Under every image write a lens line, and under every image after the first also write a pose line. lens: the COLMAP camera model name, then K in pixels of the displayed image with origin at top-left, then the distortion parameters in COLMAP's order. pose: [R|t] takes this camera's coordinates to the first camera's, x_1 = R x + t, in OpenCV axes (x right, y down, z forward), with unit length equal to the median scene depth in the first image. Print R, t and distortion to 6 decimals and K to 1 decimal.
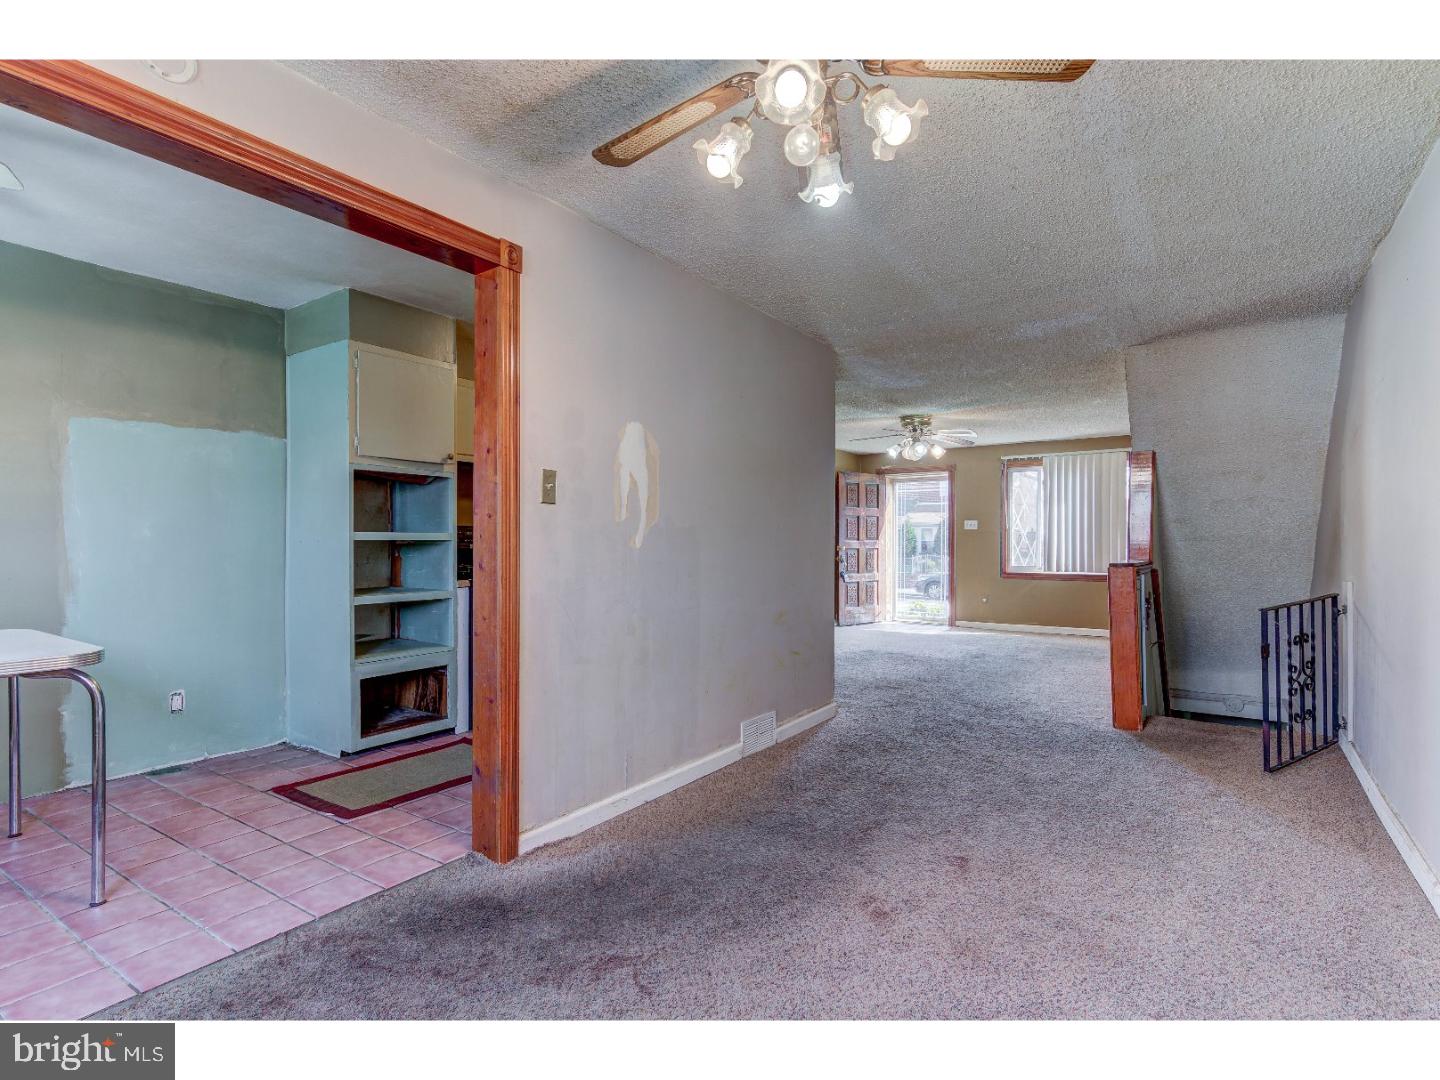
lens RADIAL K [[722.7, 0, 717.6], [0, 722.7, 546.5], [0, 0, 1]] dist [0.016368, -0.003929]
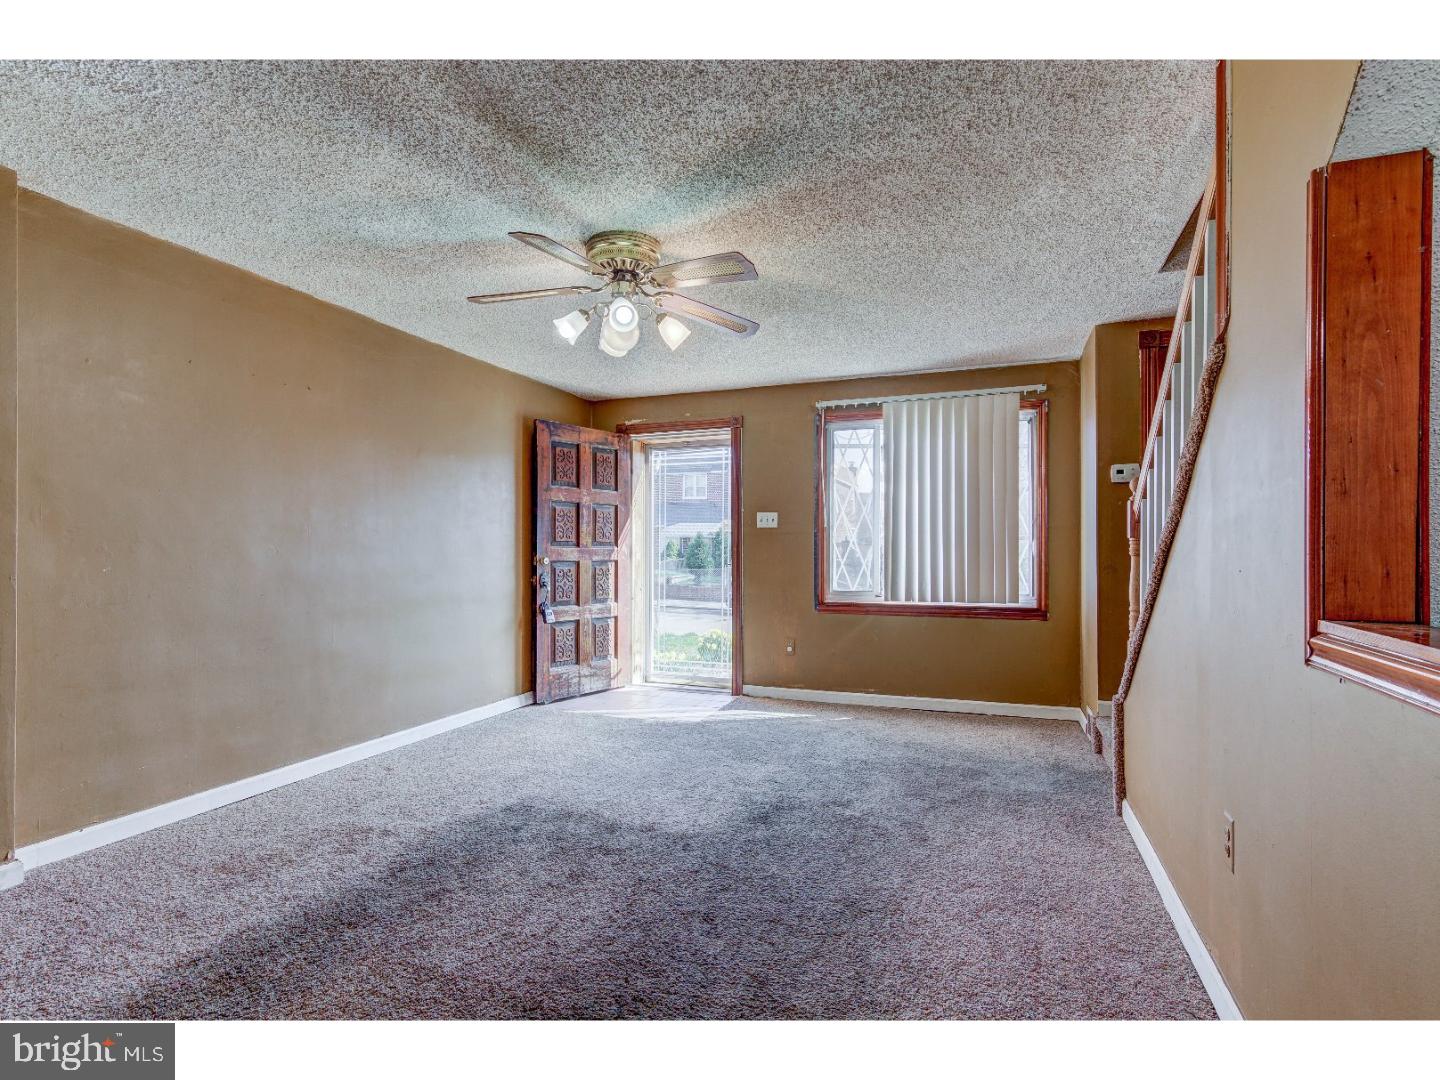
lens RADIAL K [[722.7, 0, 719.5], [0, 722.7, 546.4], [0, 0, 1]] dist [0.016368, -0.003929]
pose [[0.972175, 0.002815, 0.234238, 0.182940], [0.000133, 0.999921, -0.012568, -0.001439], [-0.234255, 0.012250, 0.972098, 0.460800]]
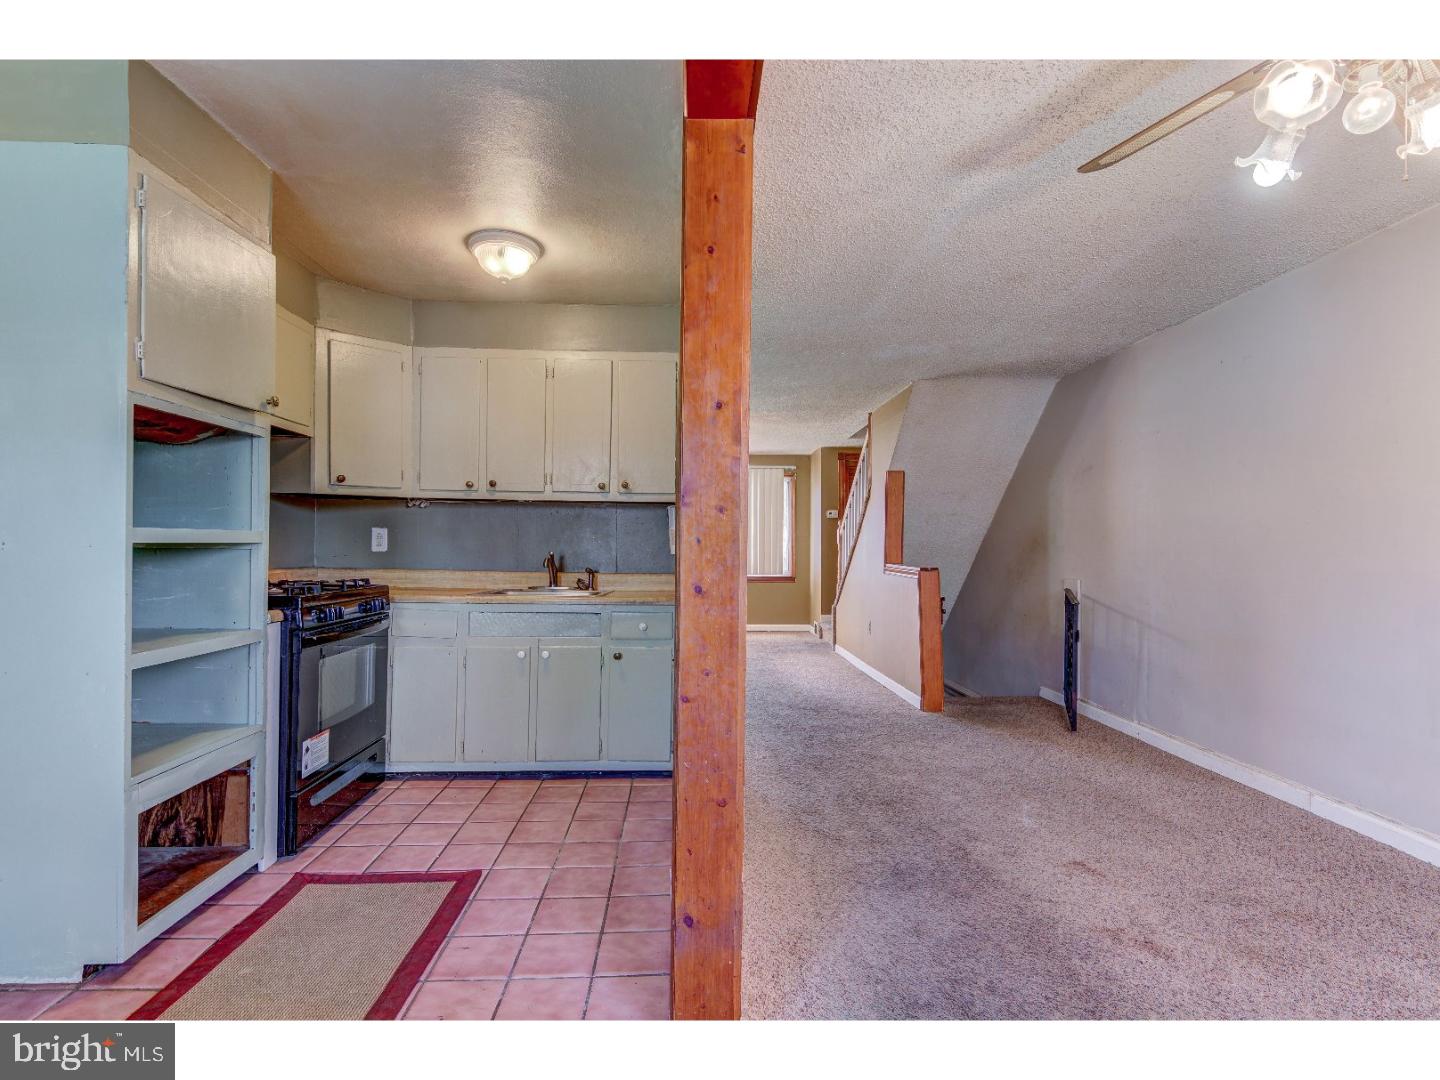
lens RADIAL K [[722.7, 0, 718.7], [0, 722.7, 544.6], [0, 0, 1]] dist [0.016368, -0.003929]
pose [[0.800456, 0.006804, 0.599353, -0.188558], [-0.003012, 0.999969, -0.007330, -0.001887], [-0.599384, 0.004062, 0.800452, 0.134987]]
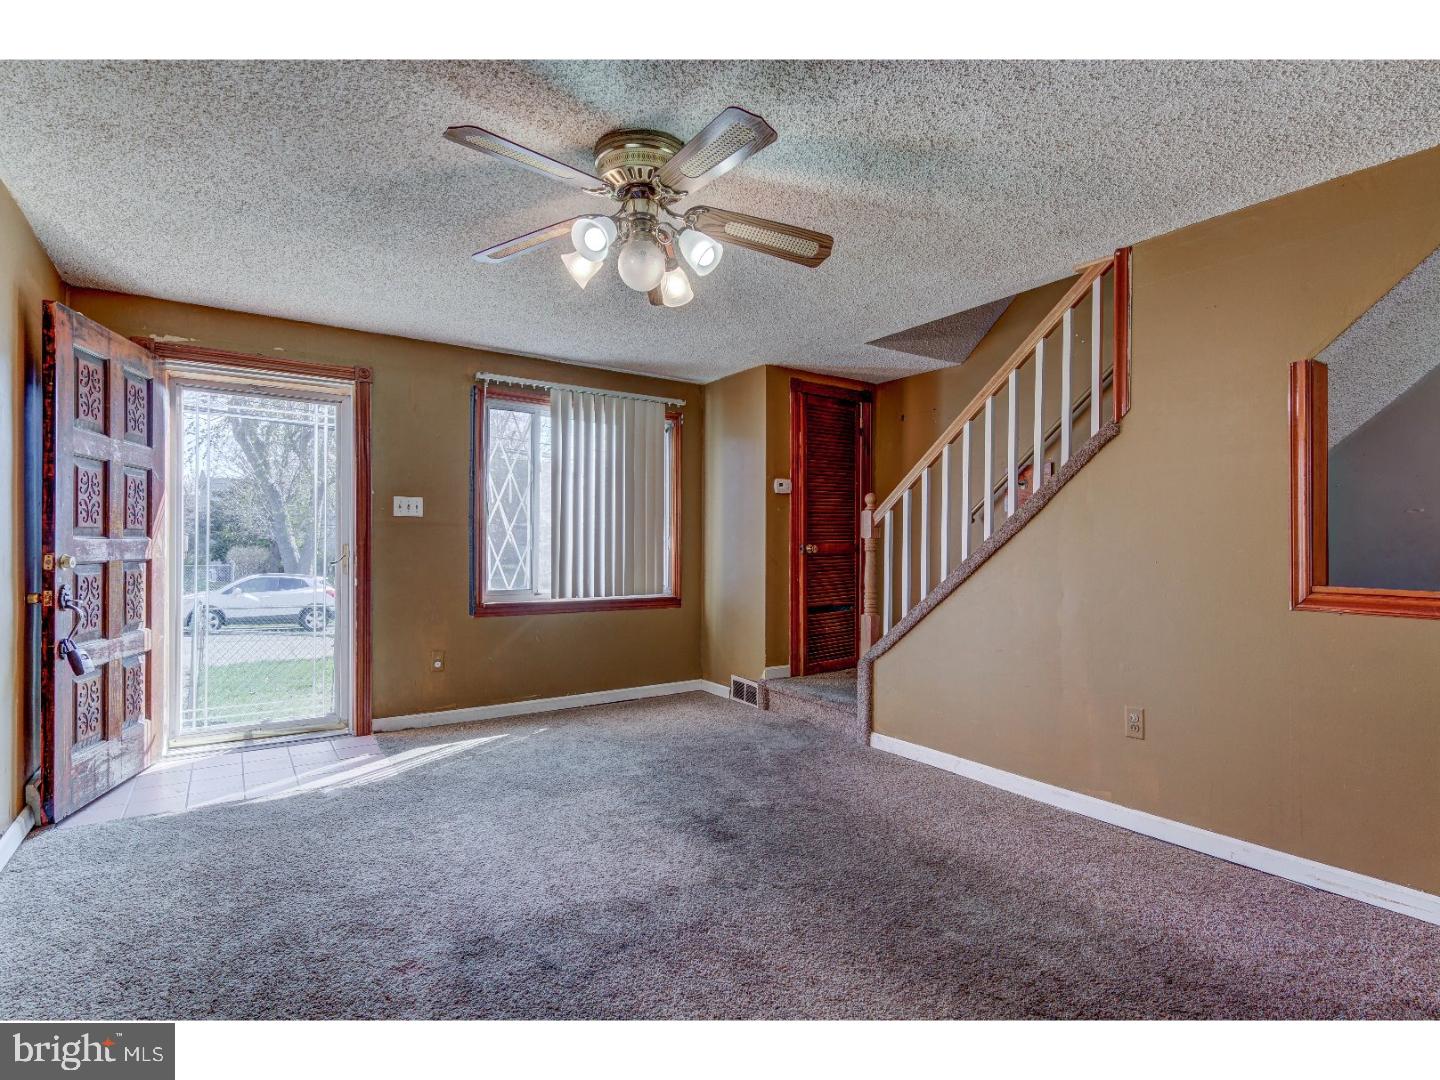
lens RADIAL K [[722.7, 0, 714.1], [0, 722.7, 547.1], [0, 0, 1]] dist [0.016368, -0.003929]
pose [[0.365648, 0.001486, 0.930752, -0.011418], [-0.000630, 0.999999, -0.001349, -0.003554], [-0.930753, -0.000093, 0.365648, 0.672883]]
